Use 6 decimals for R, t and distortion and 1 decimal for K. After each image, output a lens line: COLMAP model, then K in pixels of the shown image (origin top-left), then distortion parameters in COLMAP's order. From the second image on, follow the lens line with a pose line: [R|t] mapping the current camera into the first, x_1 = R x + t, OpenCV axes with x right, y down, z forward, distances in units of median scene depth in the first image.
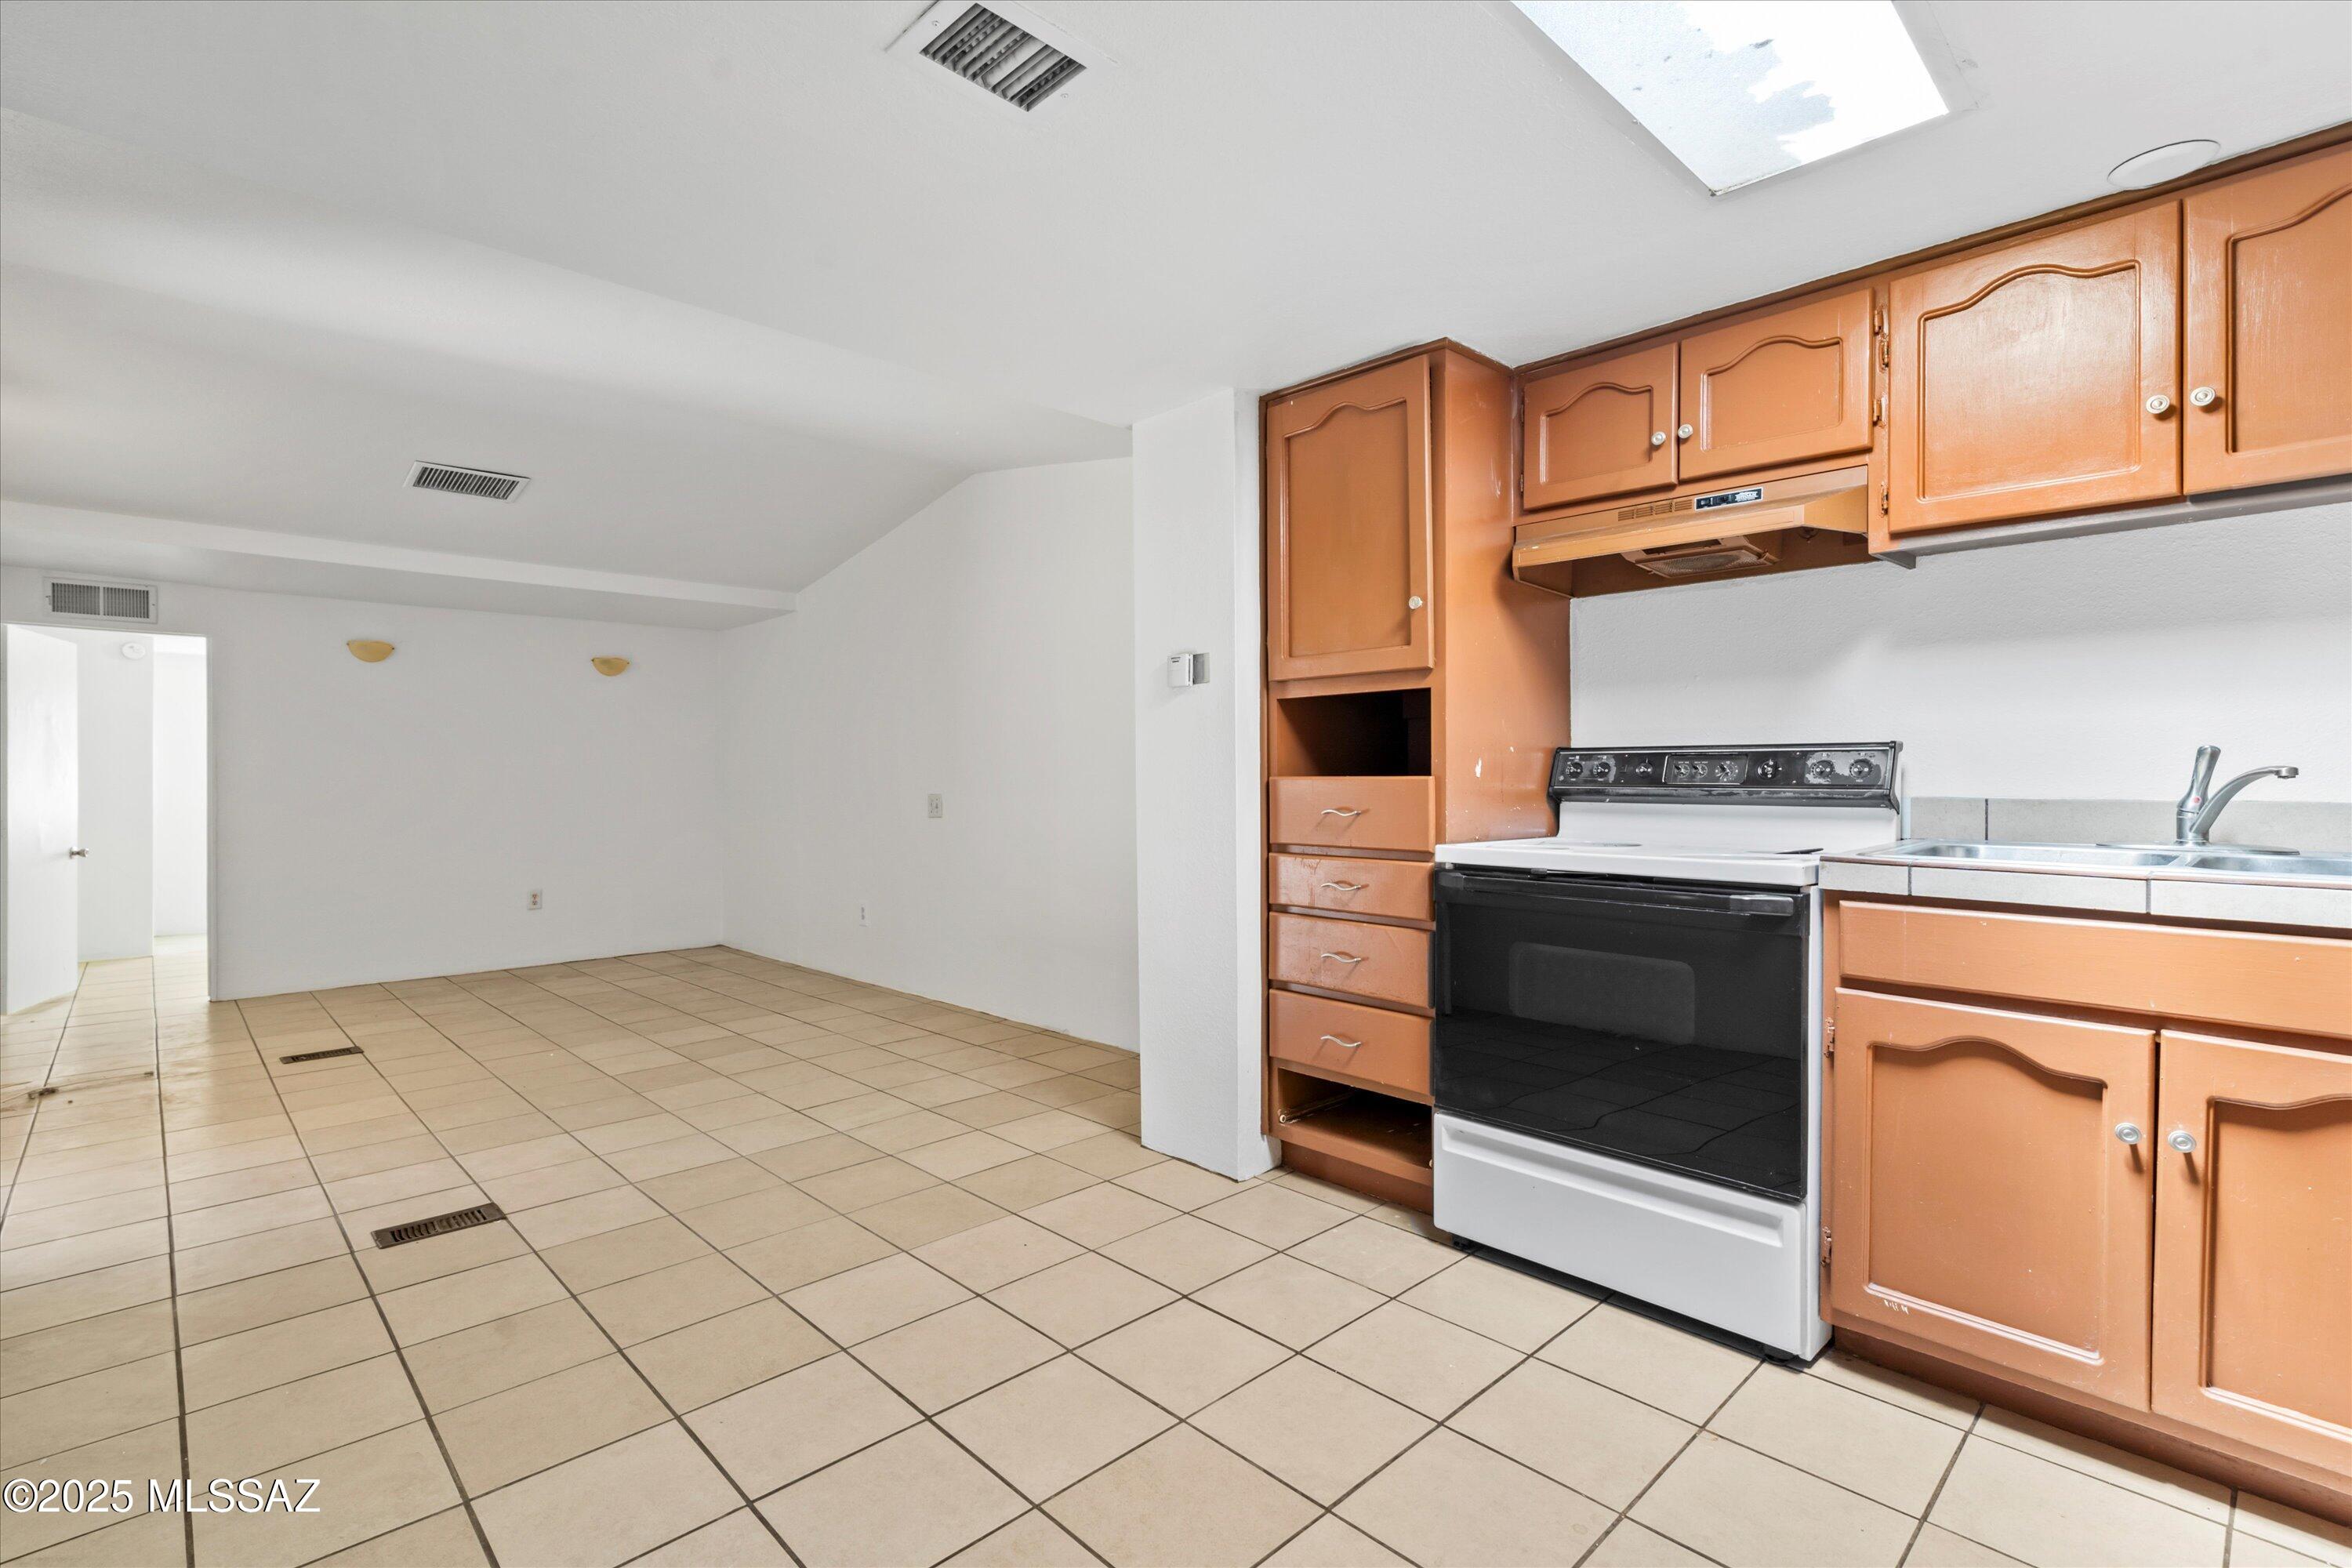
lens RADIAL K [[1089.0, 0, 1176.0], [0, 1089.0, 784.0], [0, 0, 1]] dist [-0.001327, -0.000365]
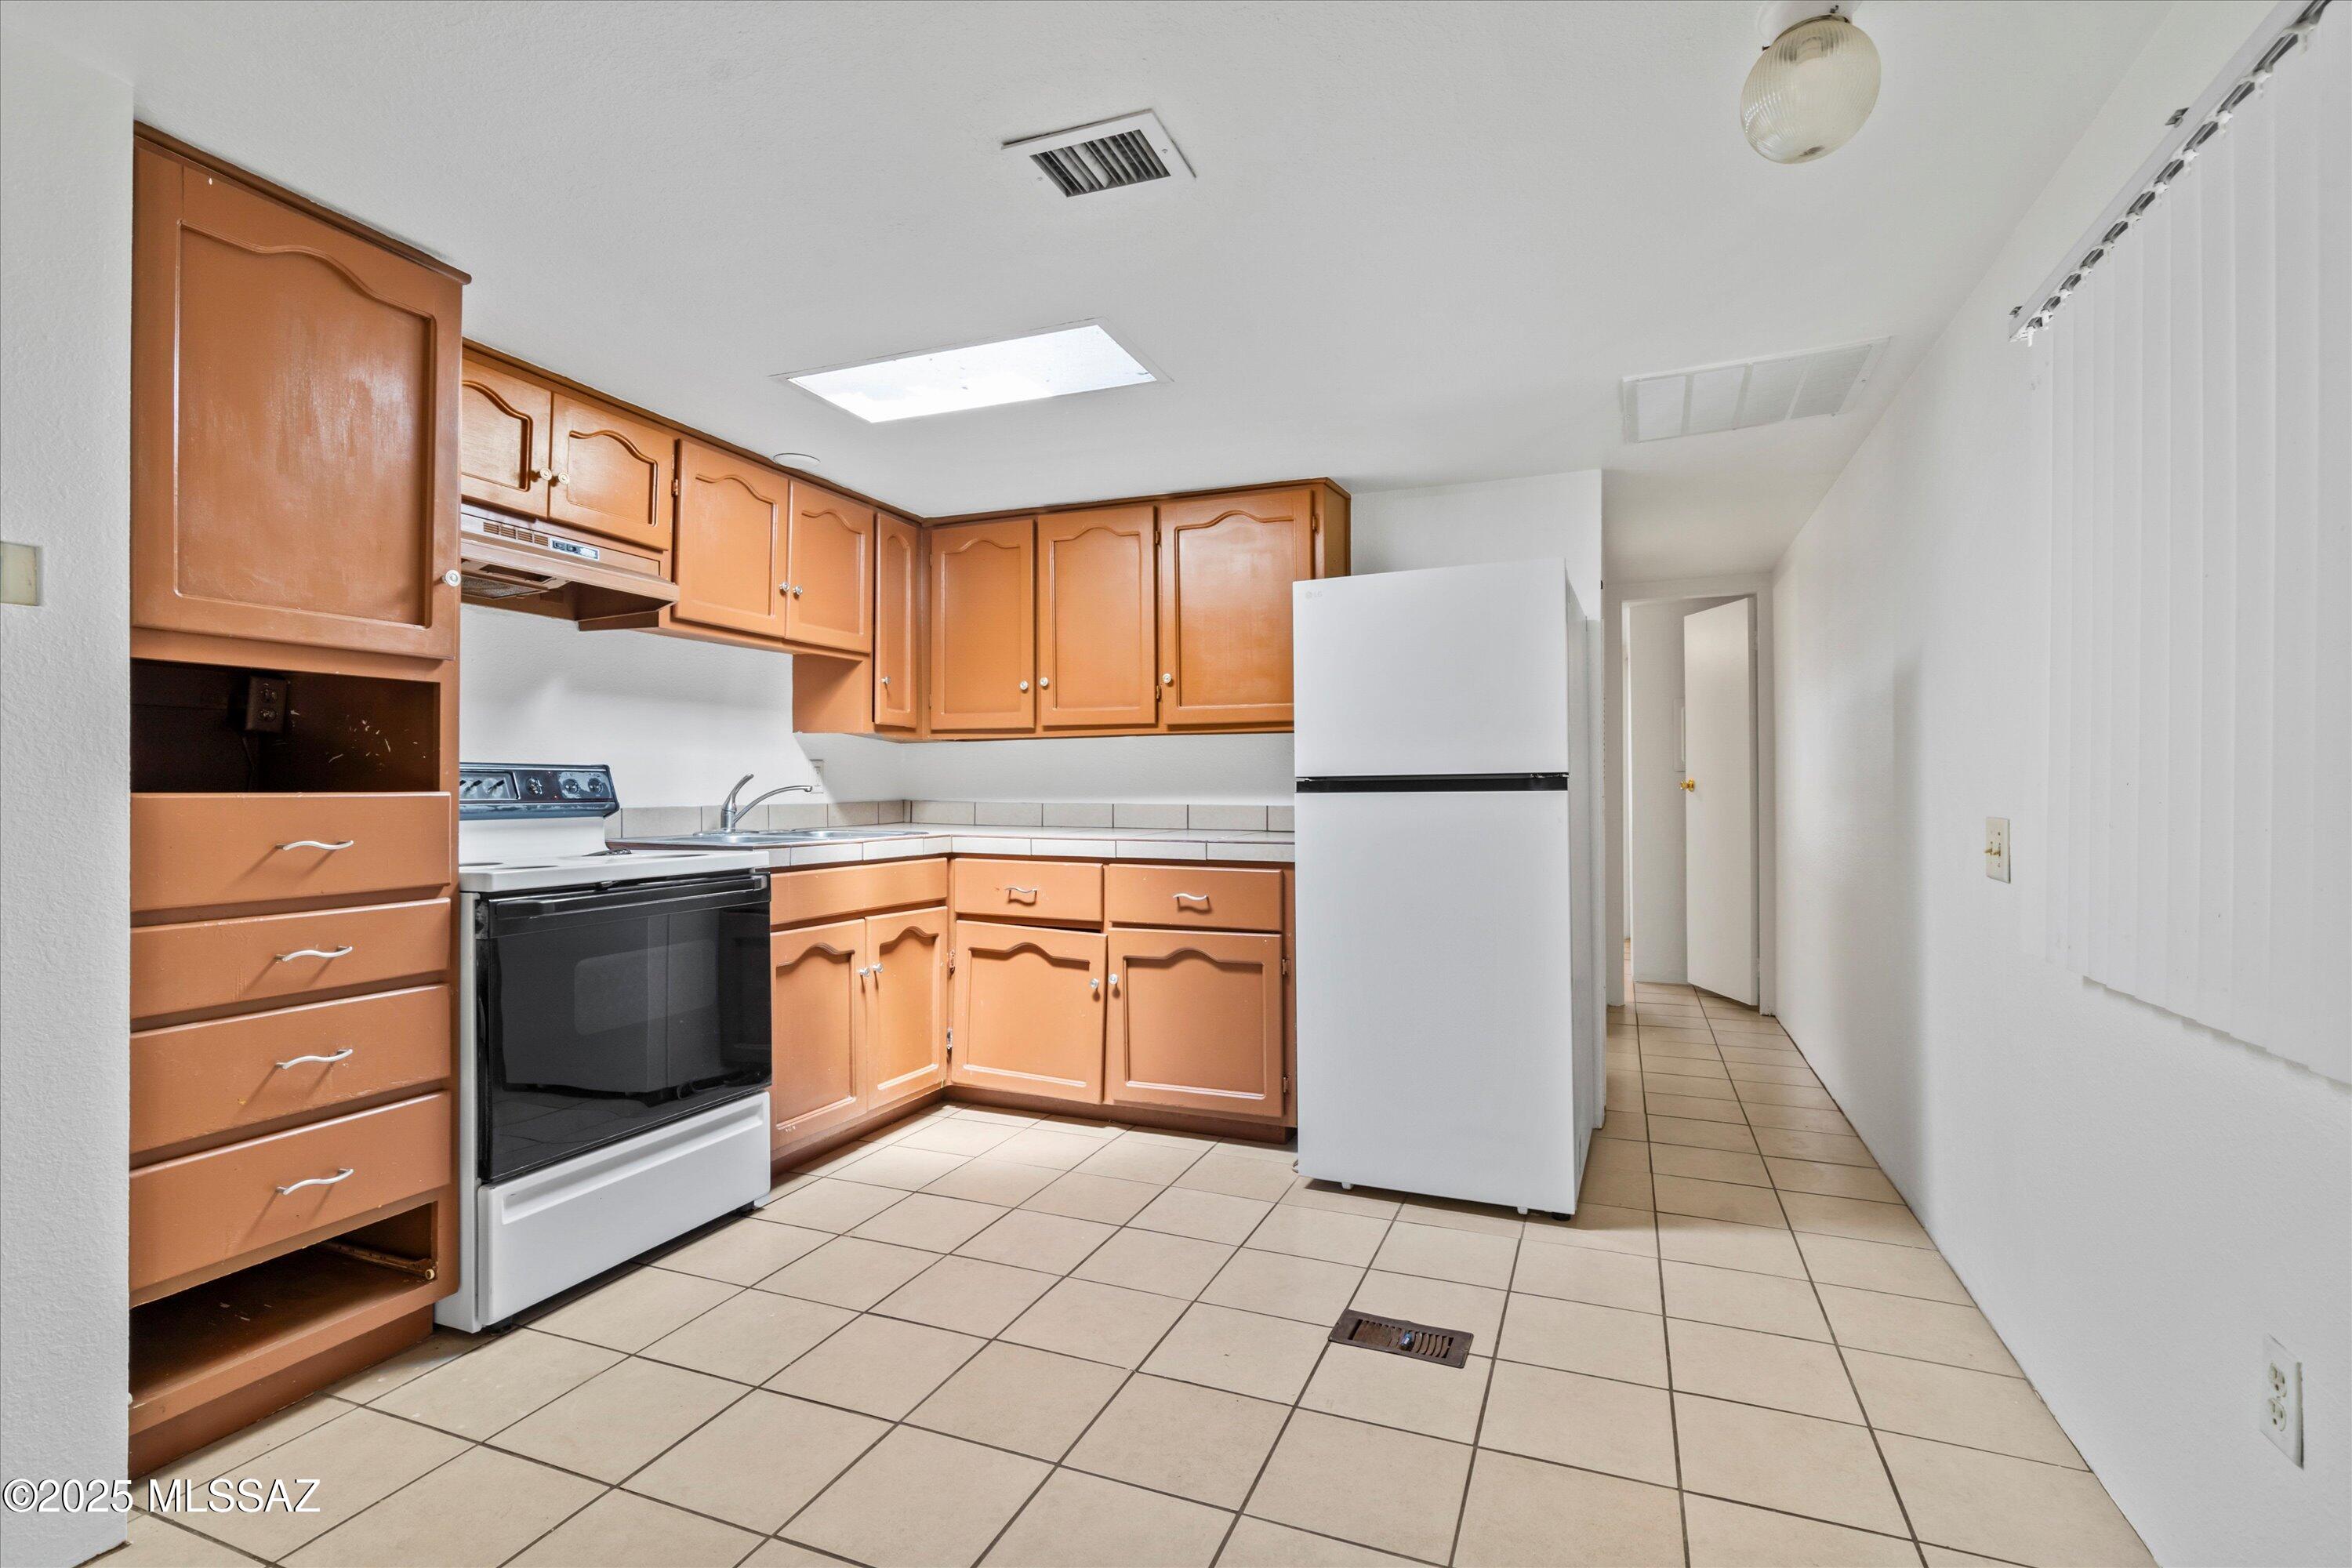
lens RADIAL K [[1089.0, 0, 1176.0], [0, 1089.0, 784.0], [0, 0, 1]] dist [-0.001327, -0.000365]
pose [[-0.411095, 0.009000, 0.911548, -0.746292], [0.014793, 0.999885, -0.003201, -0.002315], [-0.911473, 0.012168, -0.411181, 0.847659]]
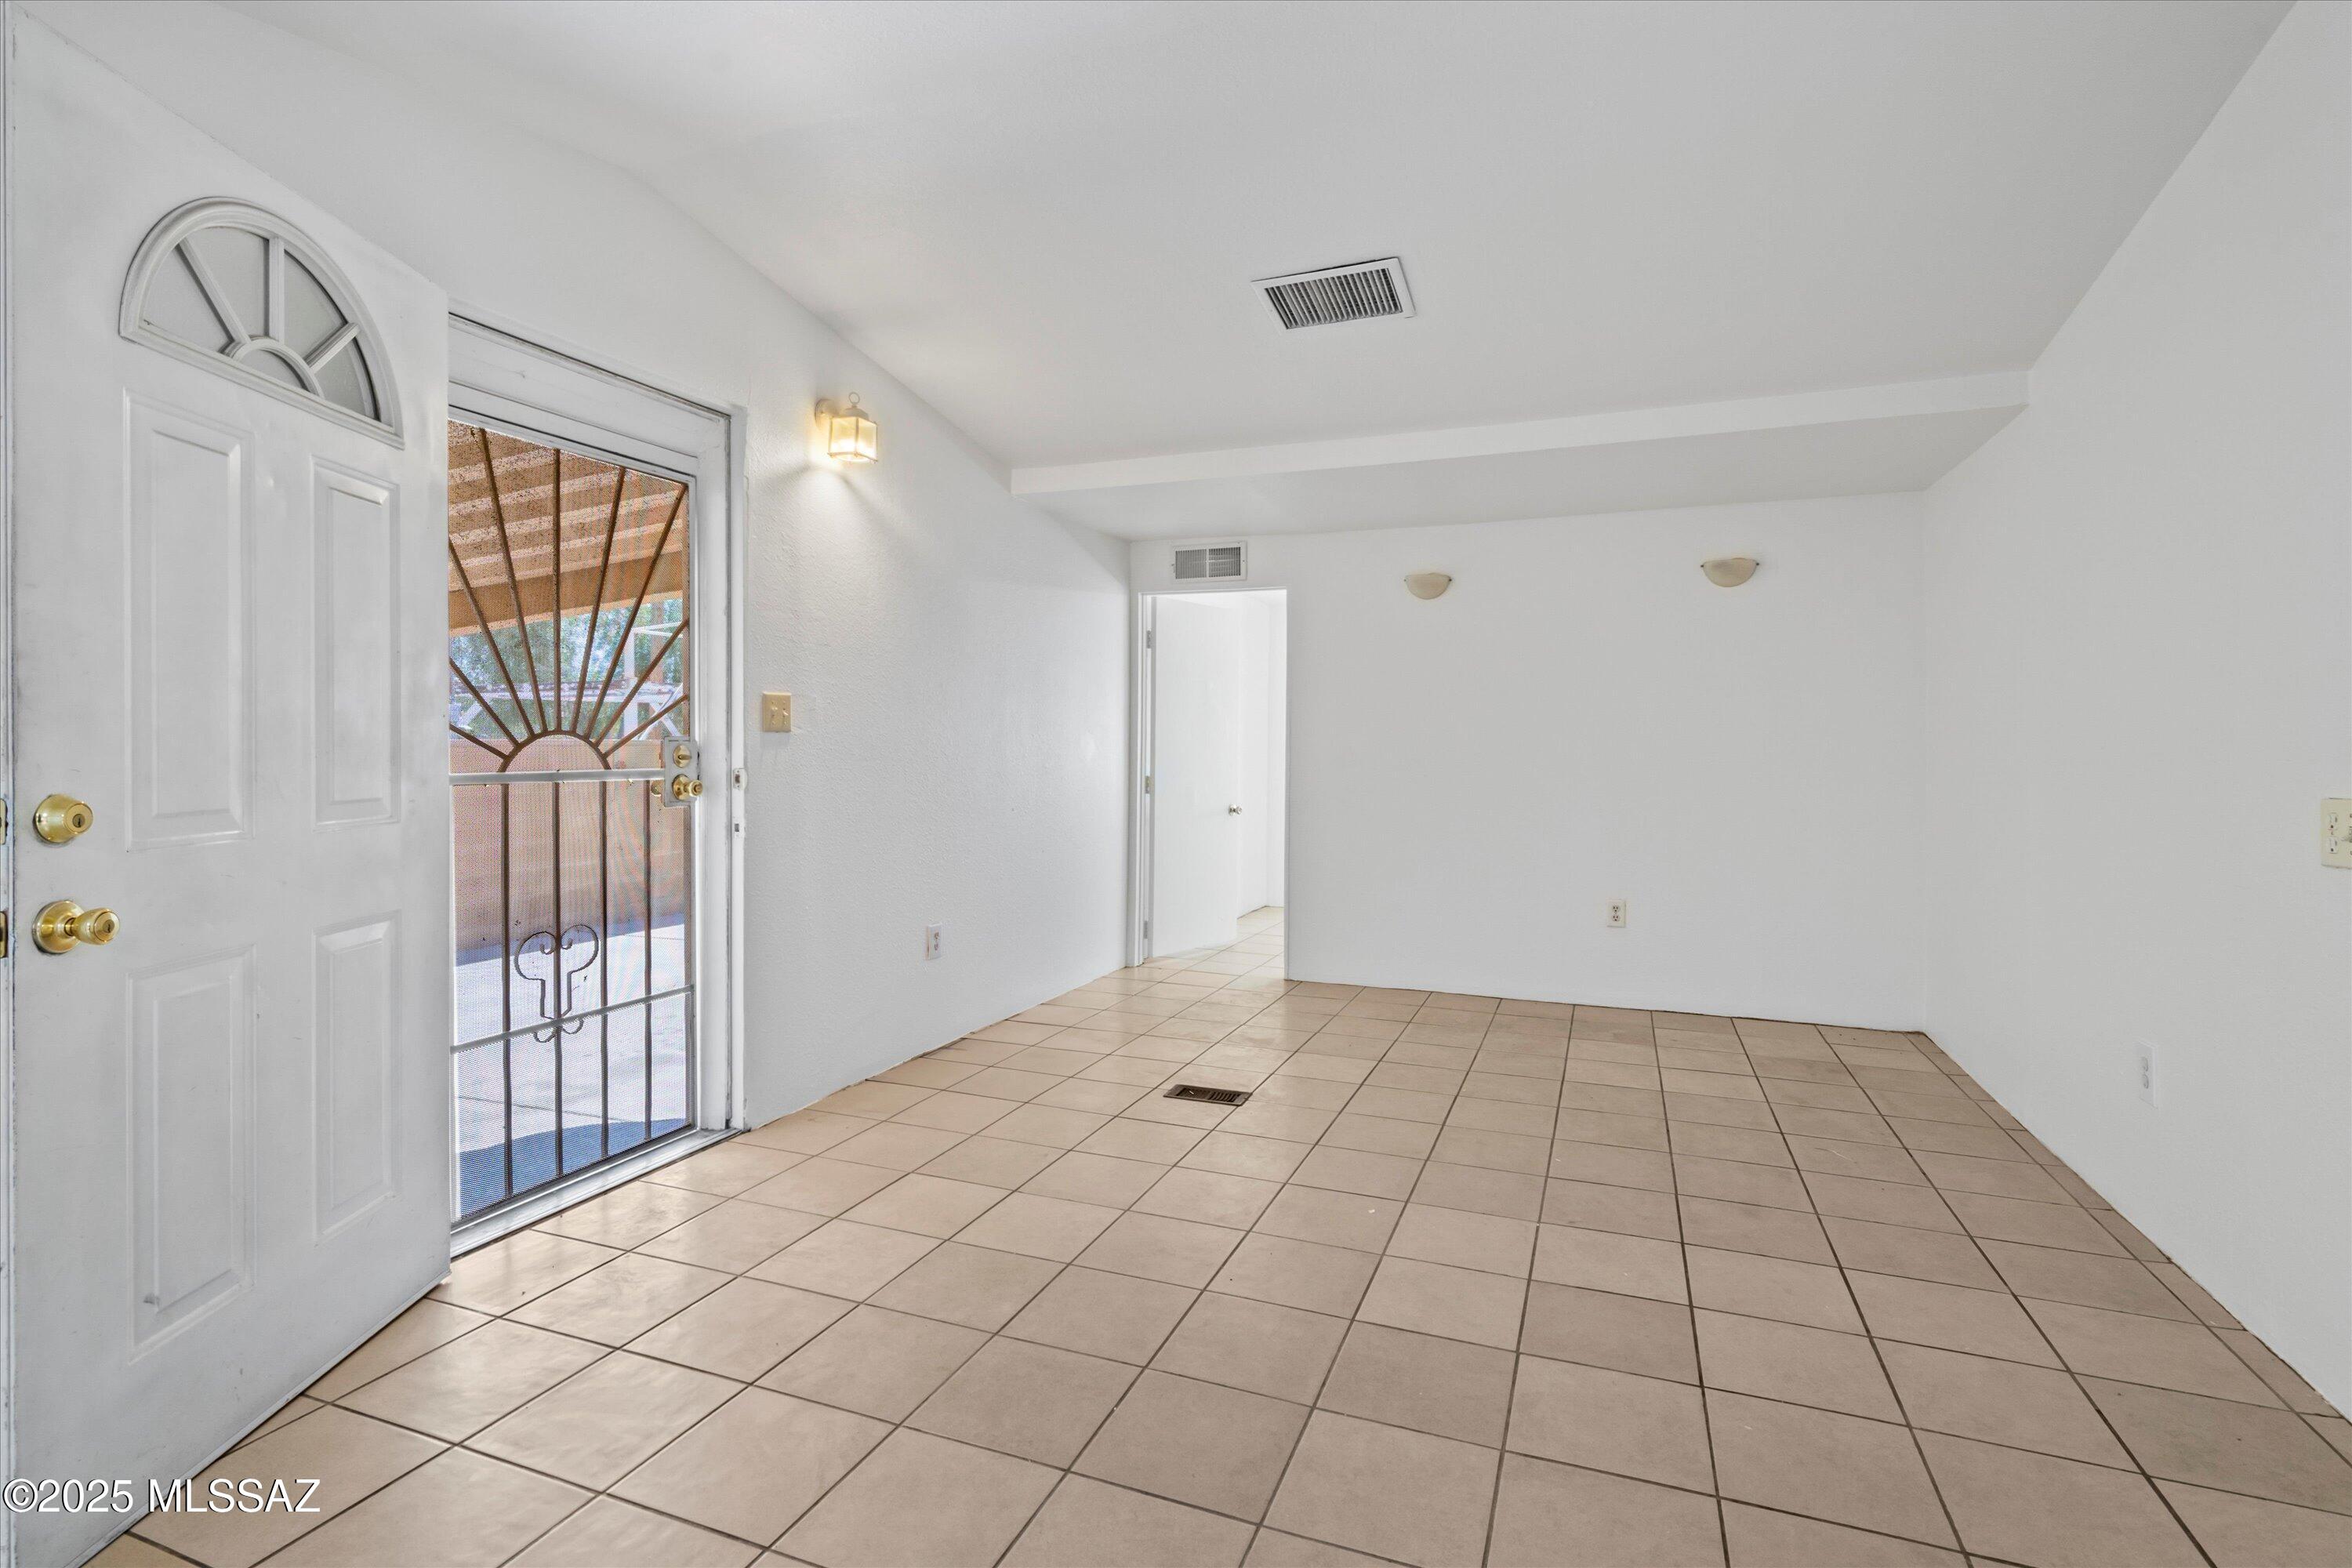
lens RADIAL K [[1109.2, 0, 1181.5], [0, 1109.2, 738.4], [0, 0, 1]] dist [-0.000365, -0.000091]
pose [[0.406841, 0.005197, -0.913484, -0.117184], [-0.011709, 0.999931, 0.000474, -0.012163], [0.913424, 0.010503, 0.406874, 1.135125]]
